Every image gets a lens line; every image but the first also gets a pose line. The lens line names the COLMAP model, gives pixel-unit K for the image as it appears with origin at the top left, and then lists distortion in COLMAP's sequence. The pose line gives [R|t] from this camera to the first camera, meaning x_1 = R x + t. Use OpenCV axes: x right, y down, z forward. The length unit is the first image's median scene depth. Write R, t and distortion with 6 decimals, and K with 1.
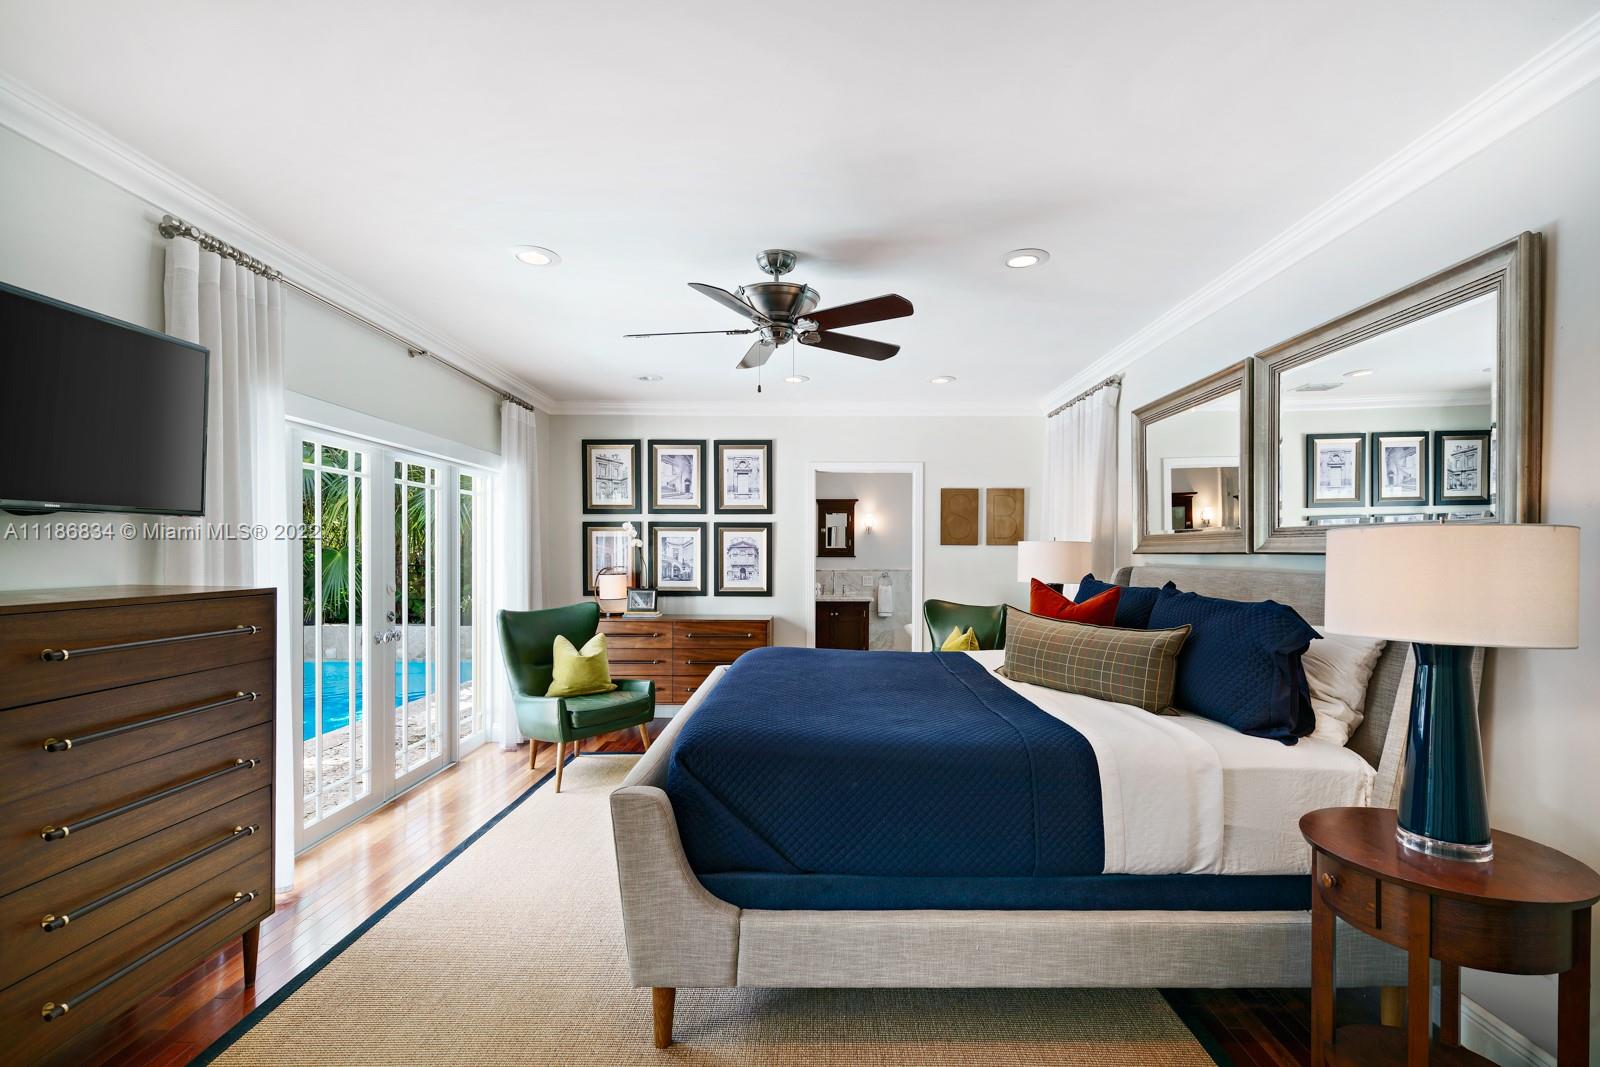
lens RADIAL K [[717.8, 0, 815.7], [0, 717.8, 560.3], [0, 0, 1]] dist [0.005964, 0.000929]
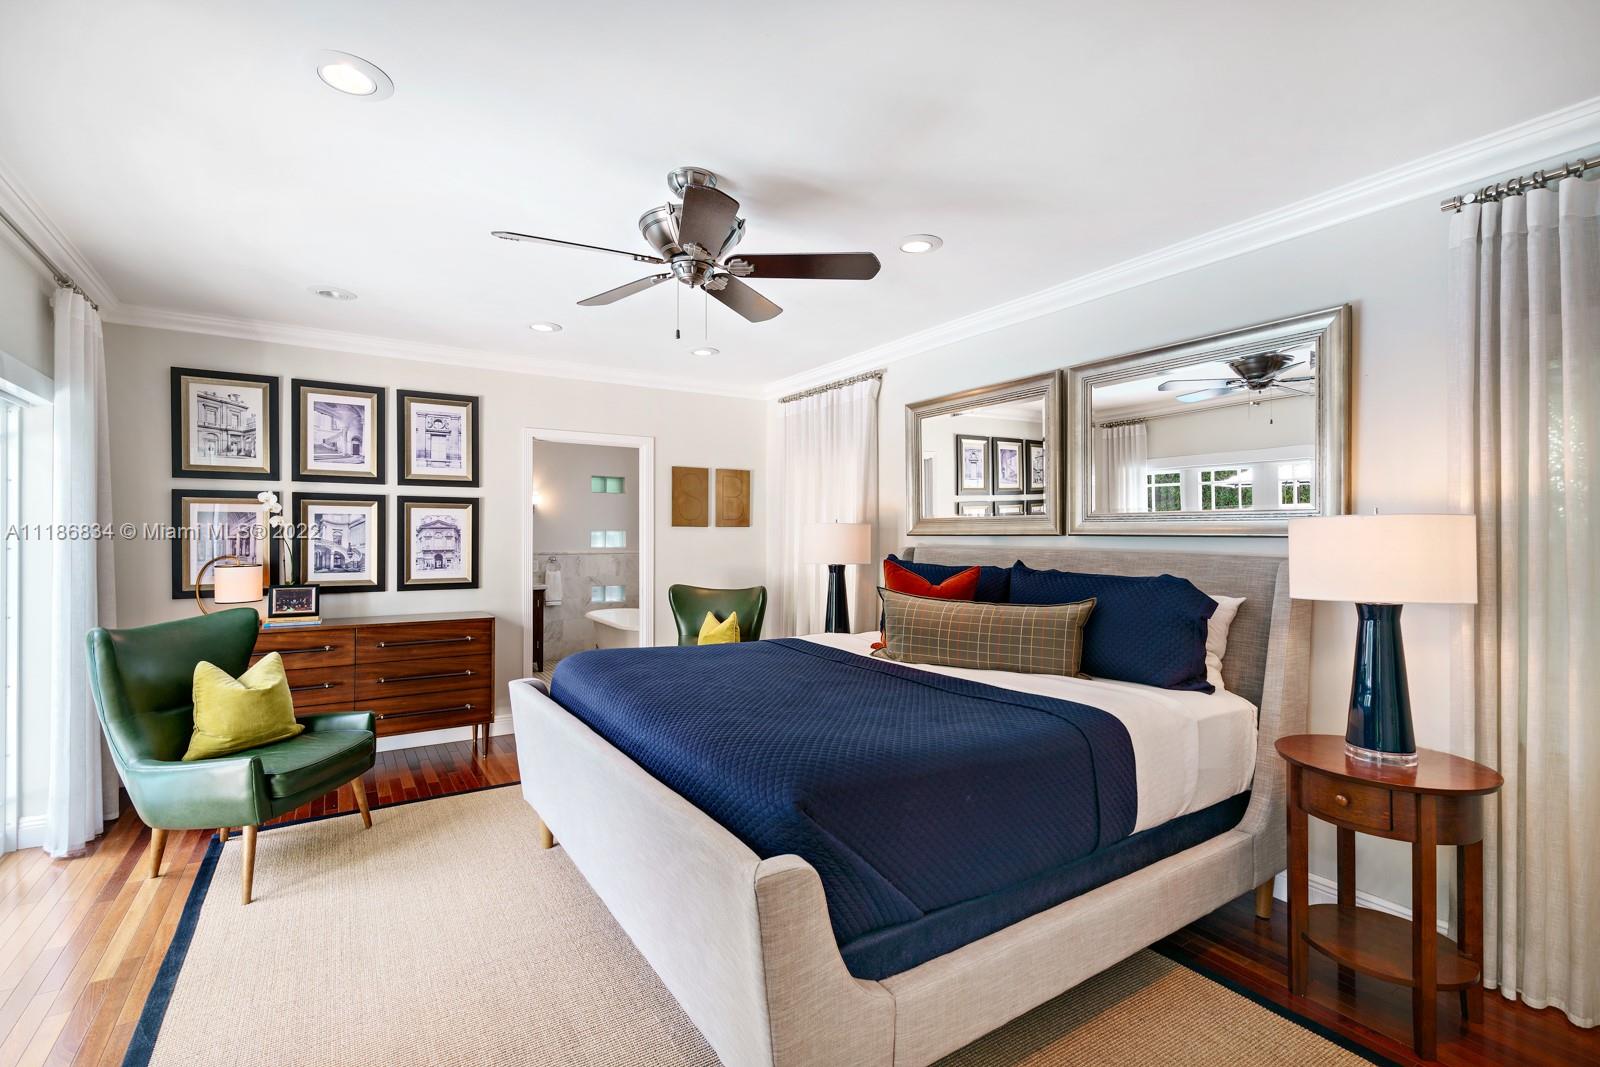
lens RADIAL K [[717.8, 0, 786.3], [0, 717.8, 536.9], [0, 0, 1]] dist [0.005964, 0.000929]
pose [[0.844556, -0.003066, 0.535459, -0.209651], [0.006533, 0.999968, -0.004580, -0.002227], [-0.535428, 0.007366, 0.844549, 0.128117]]
